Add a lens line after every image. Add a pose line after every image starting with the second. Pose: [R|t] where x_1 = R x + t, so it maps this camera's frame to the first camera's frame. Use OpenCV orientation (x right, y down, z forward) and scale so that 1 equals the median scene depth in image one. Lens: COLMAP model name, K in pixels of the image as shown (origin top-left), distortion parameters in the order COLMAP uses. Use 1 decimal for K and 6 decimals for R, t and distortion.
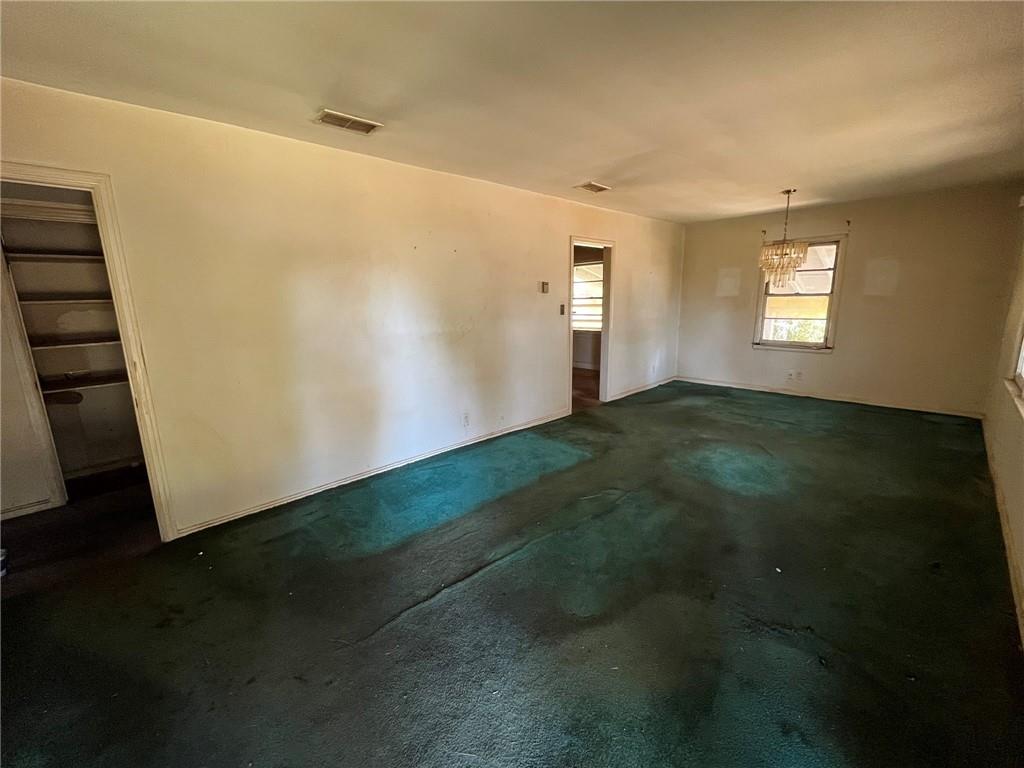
lens RADIAL K [[414.2, 0, 513.5], [0, 414.2, 383.1], [0, 0, 1]] dist [-0.000312, -0.000312]
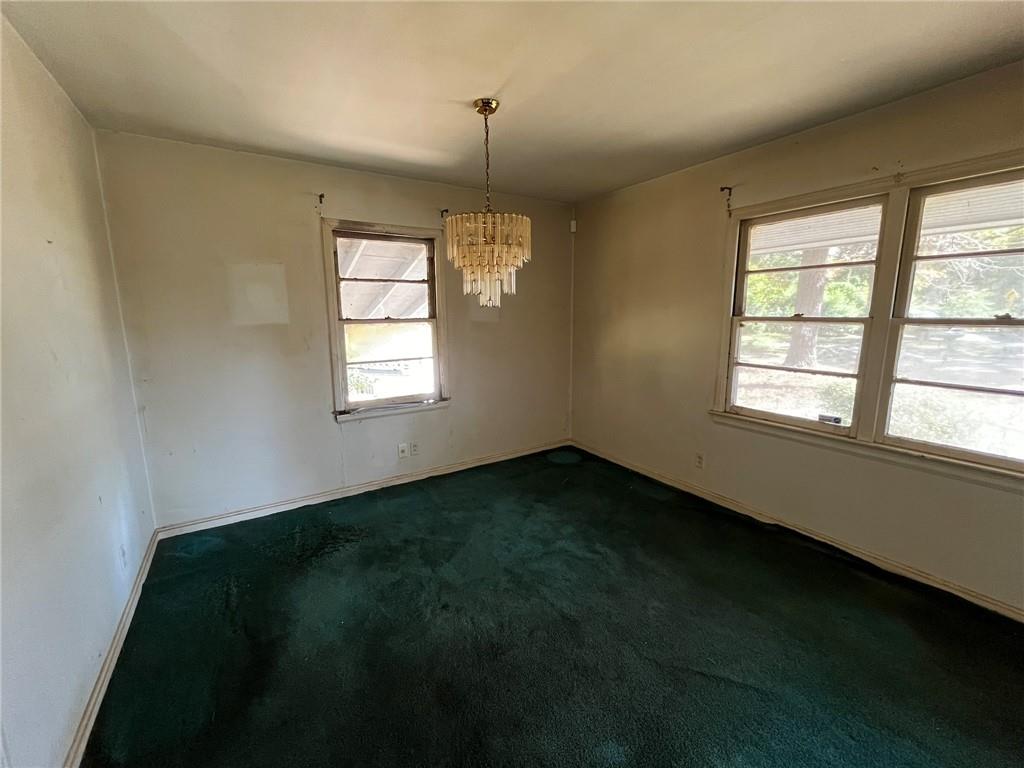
lens RADIAL K [[414.2, 0, 485.8], [0, 414.2, 381.0], [0, 0, 1]] dist [-0.000312, -0.000312]
pose [[0.212191, -0.145658, 0.966312, 0.132782], [0.209226, 0.972671, 0.100673, -0.163996], [-0.954568, 0.180816, 0.236867, 0.761261]]
